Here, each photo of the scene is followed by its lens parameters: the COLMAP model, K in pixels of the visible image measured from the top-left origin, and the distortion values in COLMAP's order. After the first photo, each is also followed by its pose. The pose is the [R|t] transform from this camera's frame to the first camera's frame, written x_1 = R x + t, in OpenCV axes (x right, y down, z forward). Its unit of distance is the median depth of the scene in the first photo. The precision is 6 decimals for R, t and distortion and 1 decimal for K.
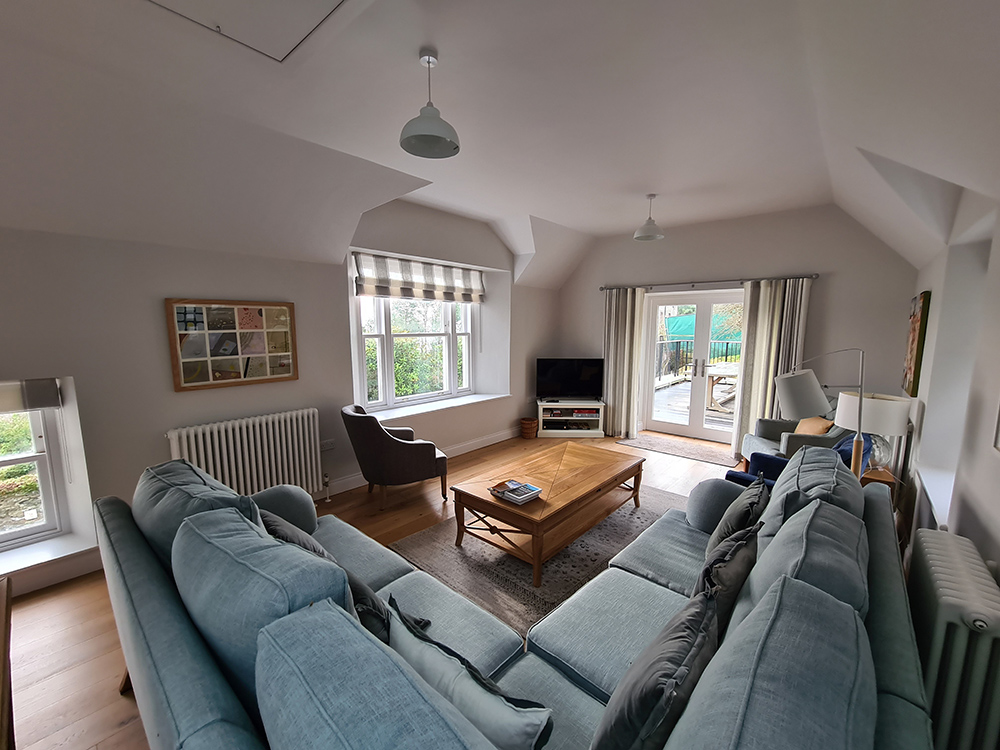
lens RADIAL K [[407.9, 0, 502.4], [0, 407.9, 378.1], [0, 0, 1]] dist [0.001009, 0.000049]
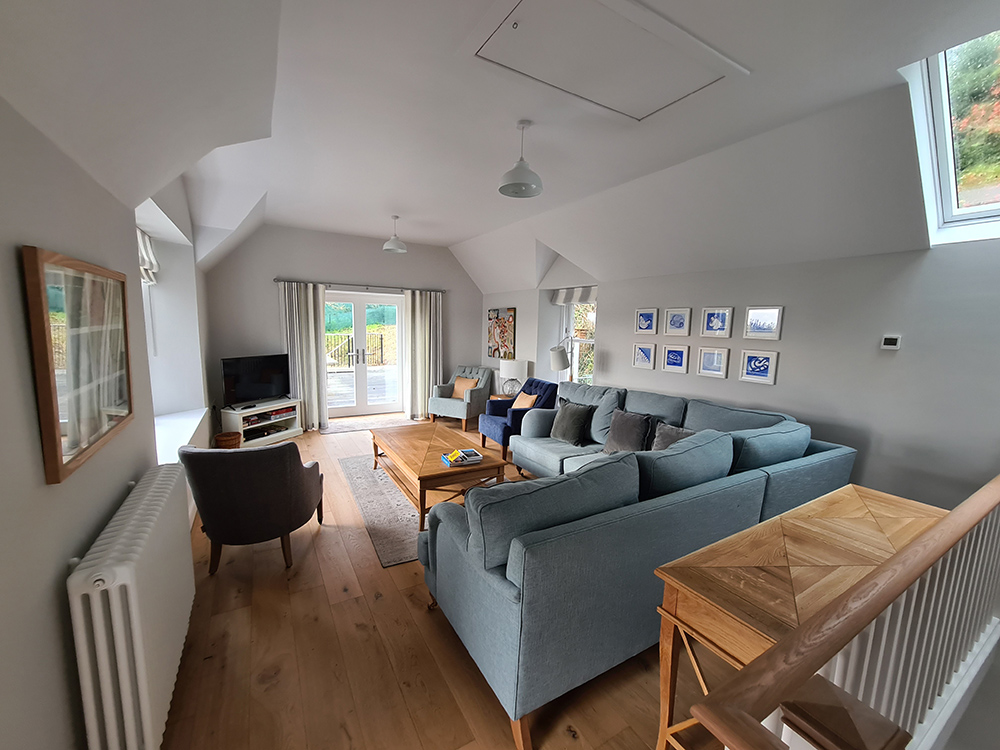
lens RADIAL K [[407.9, 0, 501.2], [0, 407.9, 379.2], [0, 0, 1]] dist [0.001009, 0.000049]
pose [[0.319535, -0.121921, 0.939698, -0.530182], [0.097575, 0.990650, 0.095352, -0.033234], [-0.942537, 0.061223, 0.328444, 0.227357]]
